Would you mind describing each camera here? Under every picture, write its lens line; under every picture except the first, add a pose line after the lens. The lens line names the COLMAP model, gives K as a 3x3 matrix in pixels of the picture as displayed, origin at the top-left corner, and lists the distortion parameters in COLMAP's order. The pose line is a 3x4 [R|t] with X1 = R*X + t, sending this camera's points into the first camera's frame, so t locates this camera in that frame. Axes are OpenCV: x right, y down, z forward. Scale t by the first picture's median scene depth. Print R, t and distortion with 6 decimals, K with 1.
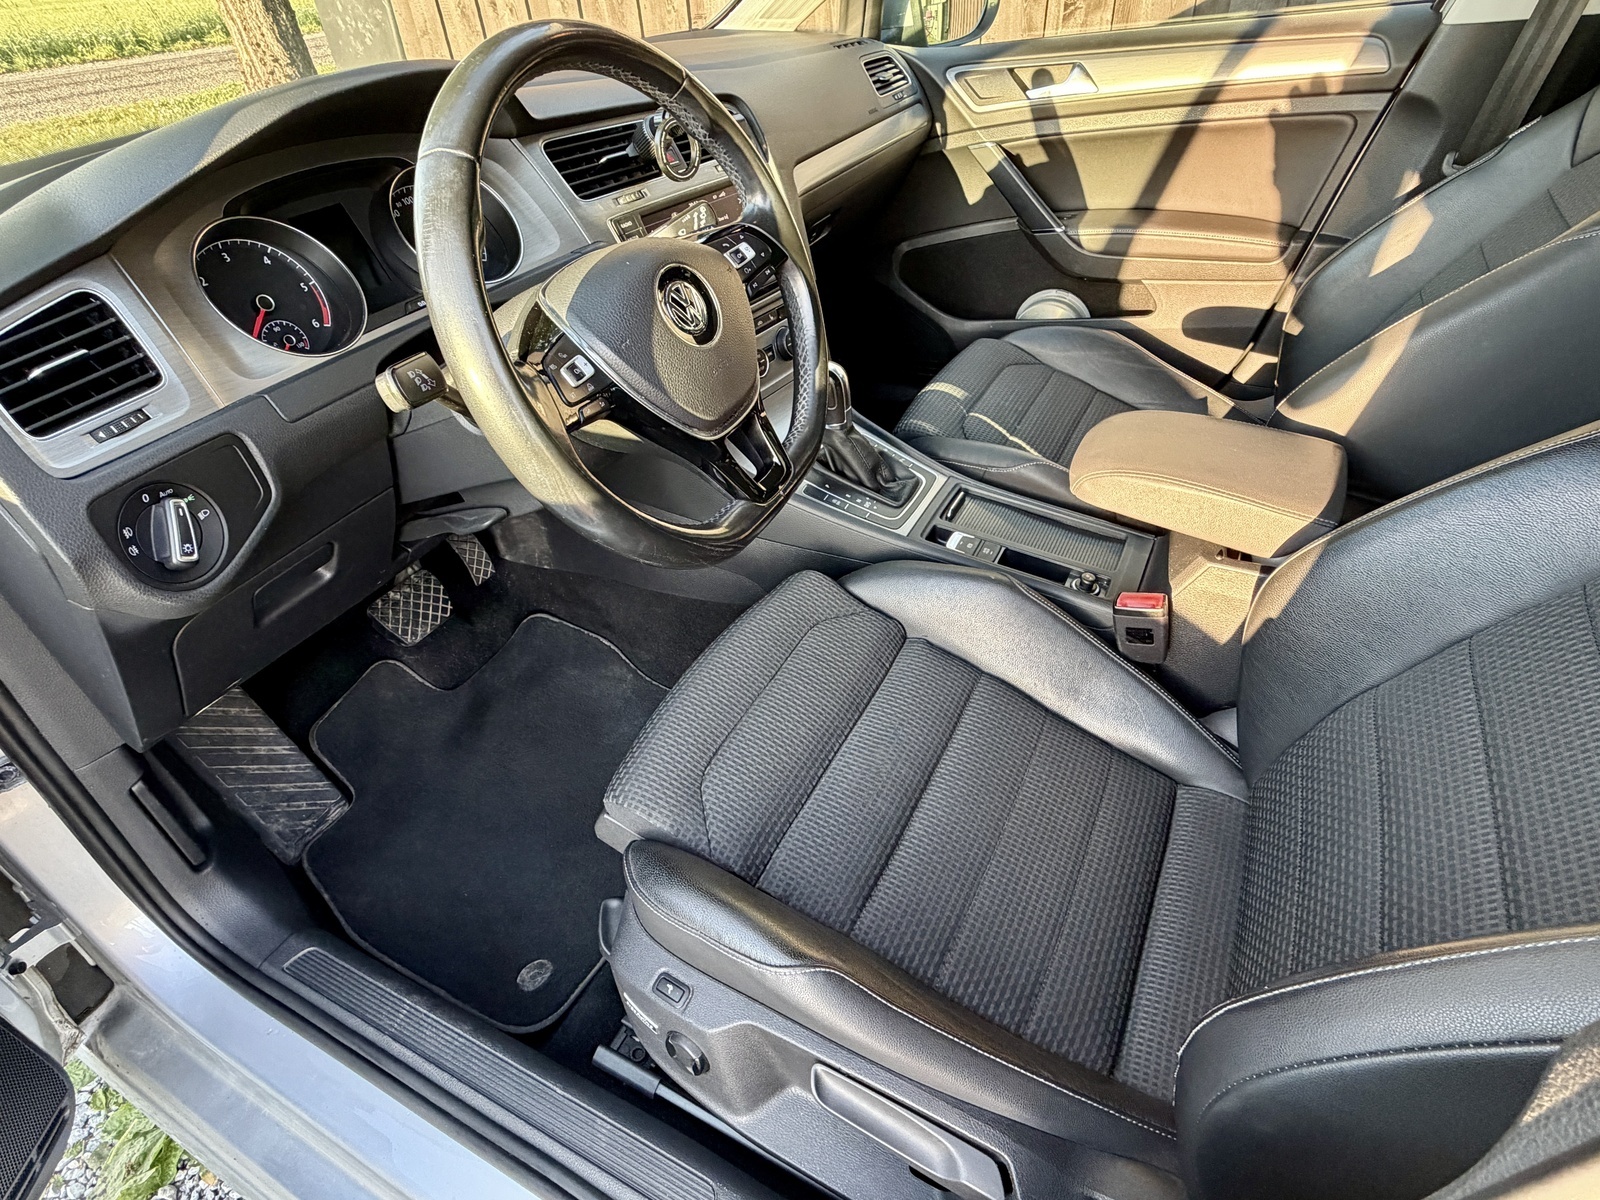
lens RADIAL K [[849.1, 0, 800.0], [0, 849.1, 600.0], [0, 0, 1]] dist [0.000345, 0.000877]
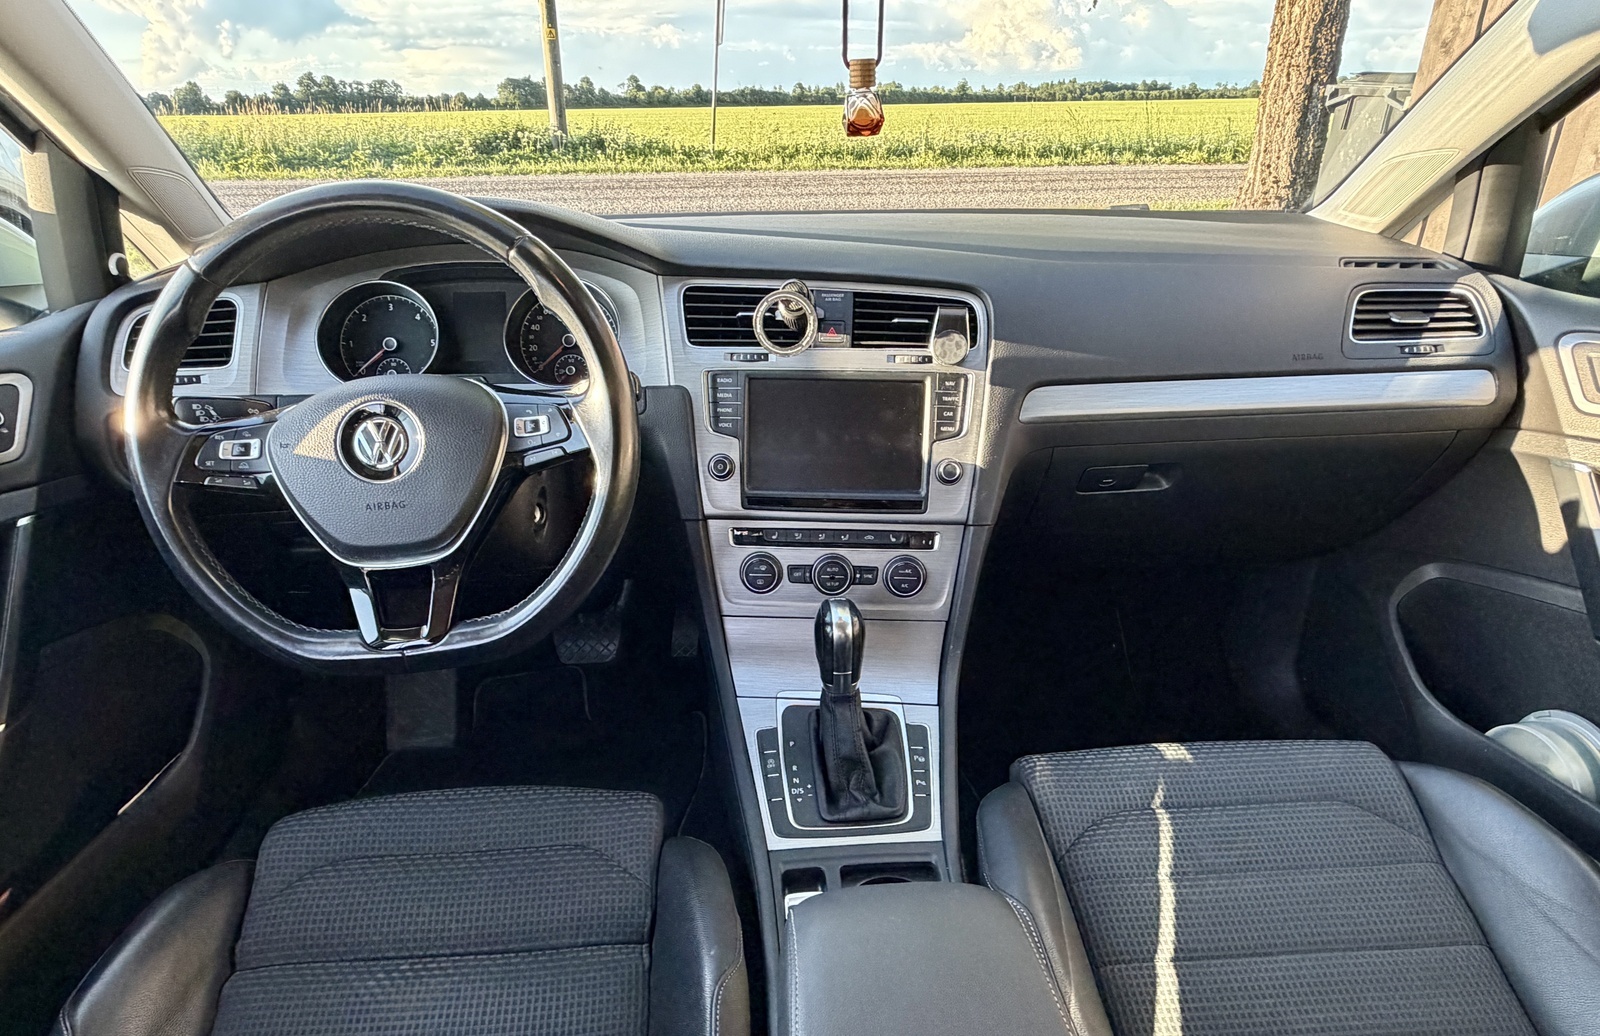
lens RADIAL K [[955.2, 0, 799.3], [0, 955.2, 589.6], [0, 0, 1]] dist [0.009815, 0.000811]
pose [[0.524245, 0.431007, -0.734439, 0.451027], [-0.542666, 0.833741, 0.101926, -0.251580], [0.656263, 0.345121, 0.670978, 0.264432]]
